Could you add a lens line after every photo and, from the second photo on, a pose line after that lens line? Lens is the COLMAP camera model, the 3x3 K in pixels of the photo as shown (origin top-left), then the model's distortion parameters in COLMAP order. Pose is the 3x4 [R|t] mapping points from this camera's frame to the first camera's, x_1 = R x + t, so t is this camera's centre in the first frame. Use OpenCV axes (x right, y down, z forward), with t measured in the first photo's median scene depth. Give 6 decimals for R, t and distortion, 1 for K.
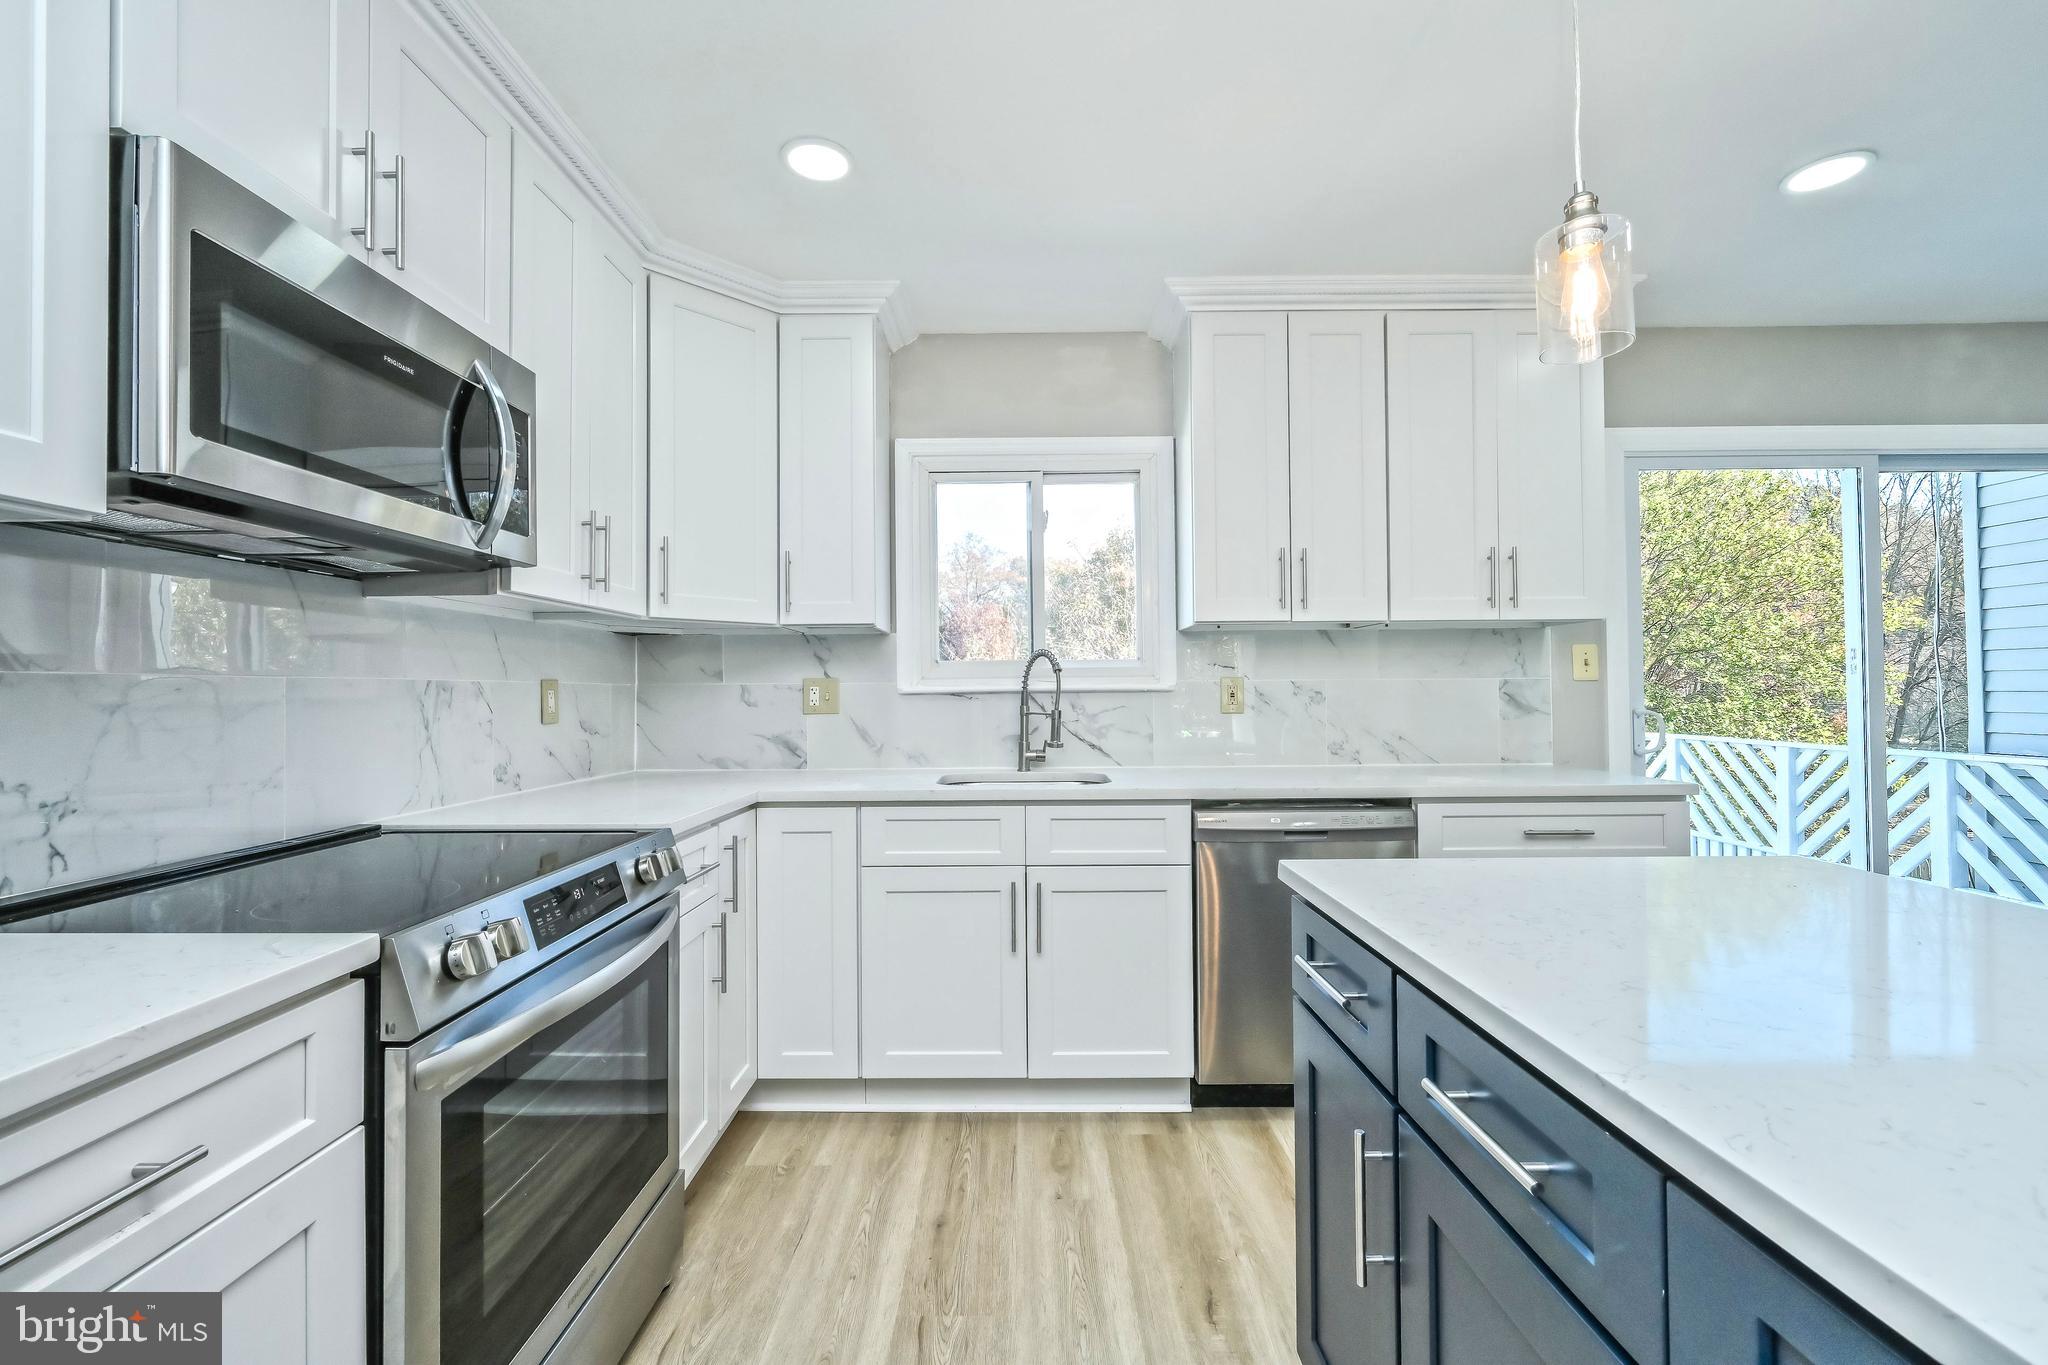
lens RADIAL K [[843.3, 0, 1024.0], [0, 843.3, 682.5], [0, 0, 1]] dist [0.000463, 0.000016]
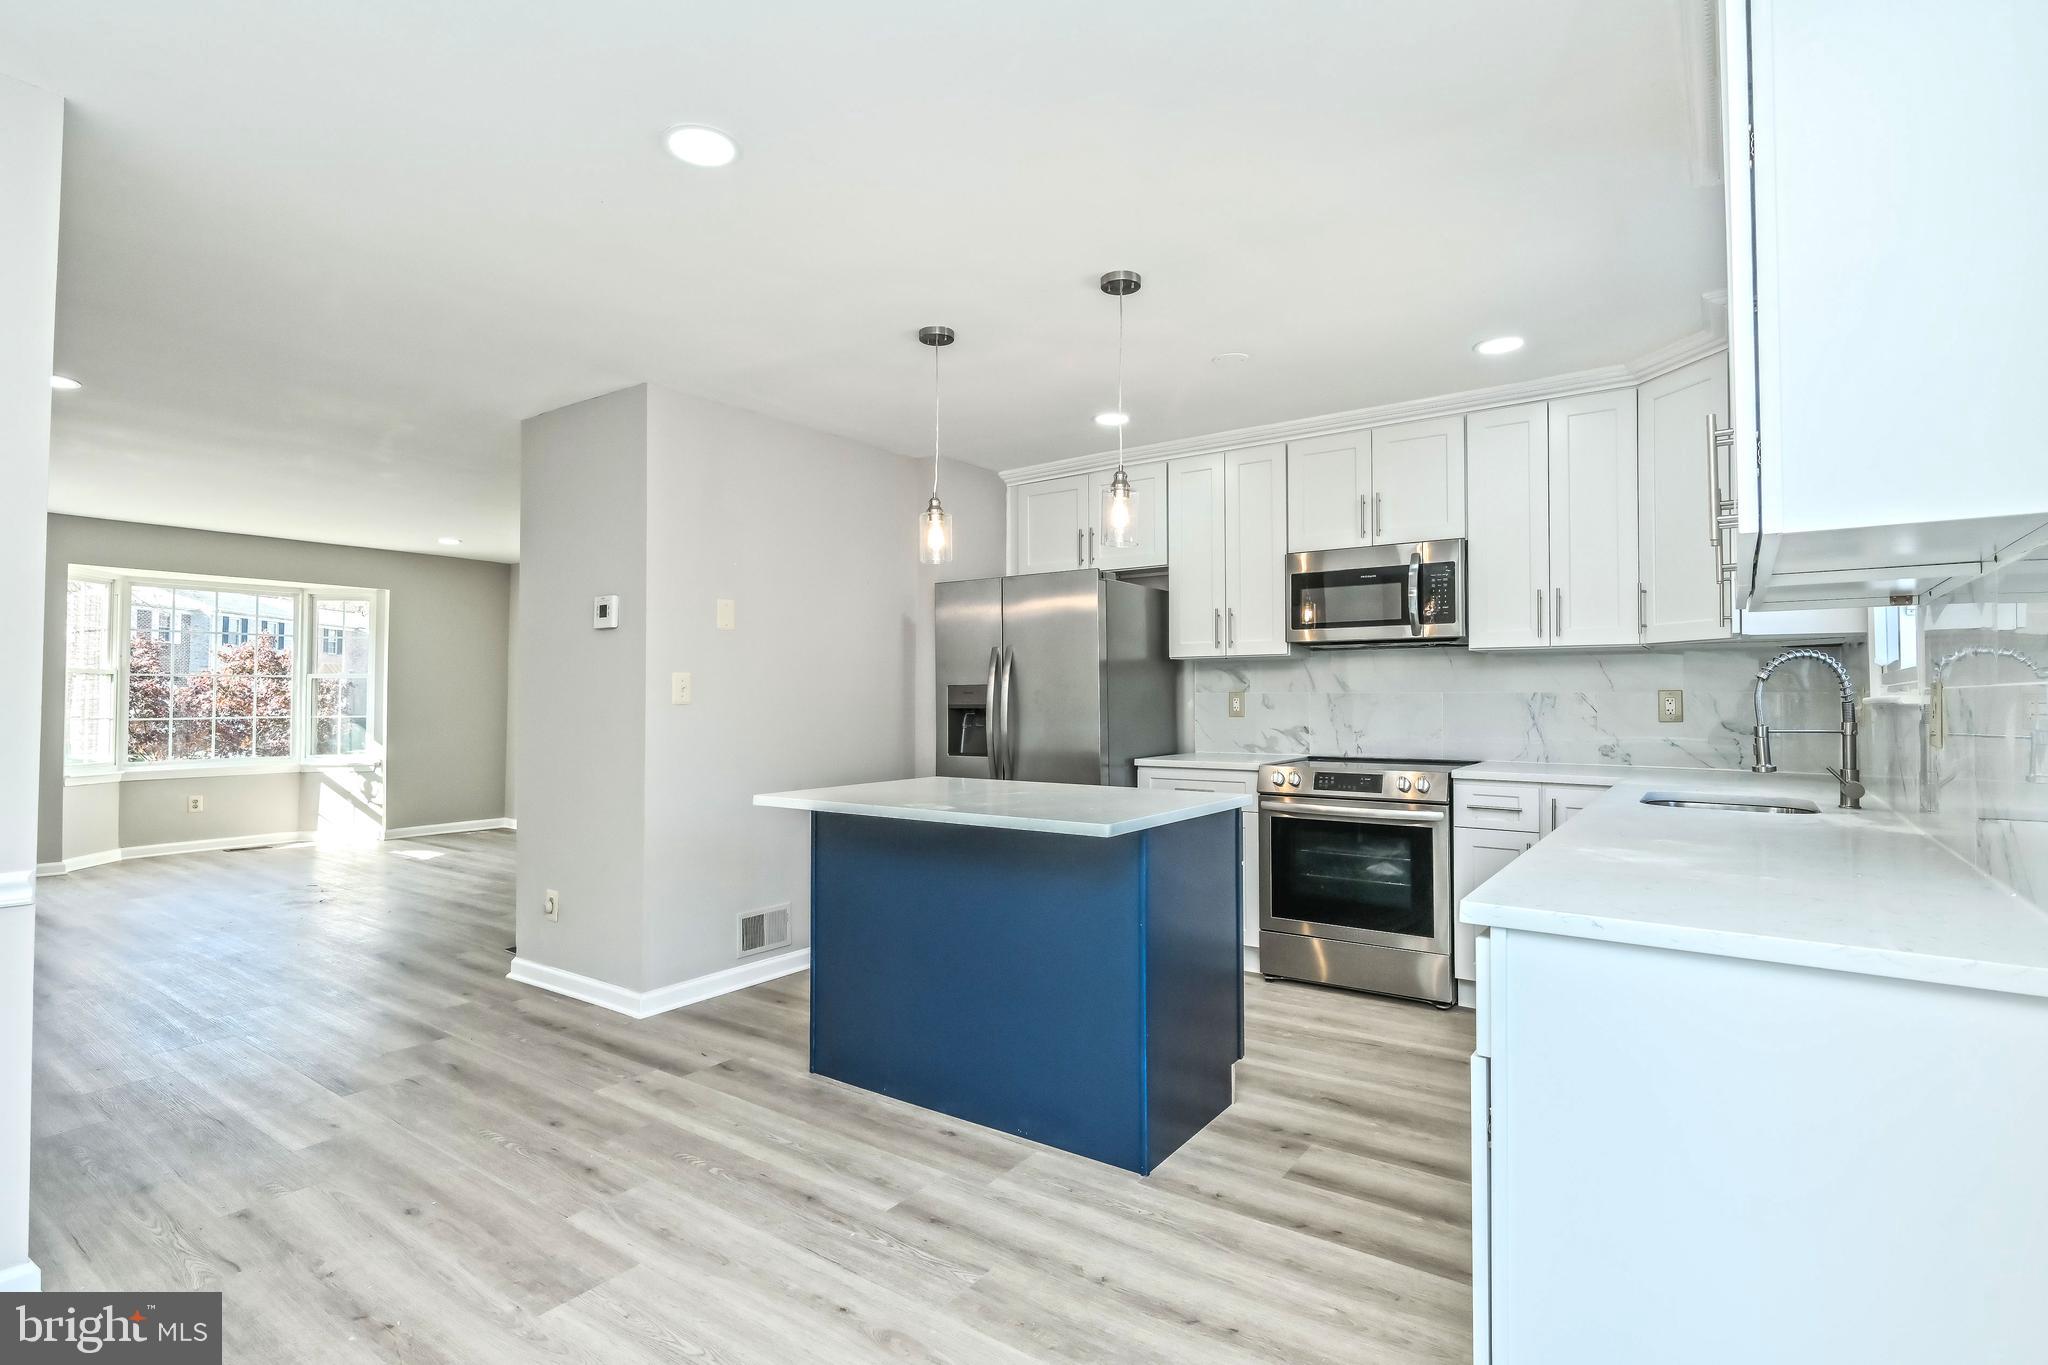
lens RADIAL K [[999.1, 0, 1013.8], [0, 999.1, 679.9], [0, 0, 1]] dist [0.007619, 0.000560]
pose [[-0.577184, -0.007577, -0.816579, 1.755447], [0.014038, 0.999717, -0.019198, -0.004103], [0.816494, -0.022544, -0.576914, 1.354363]]
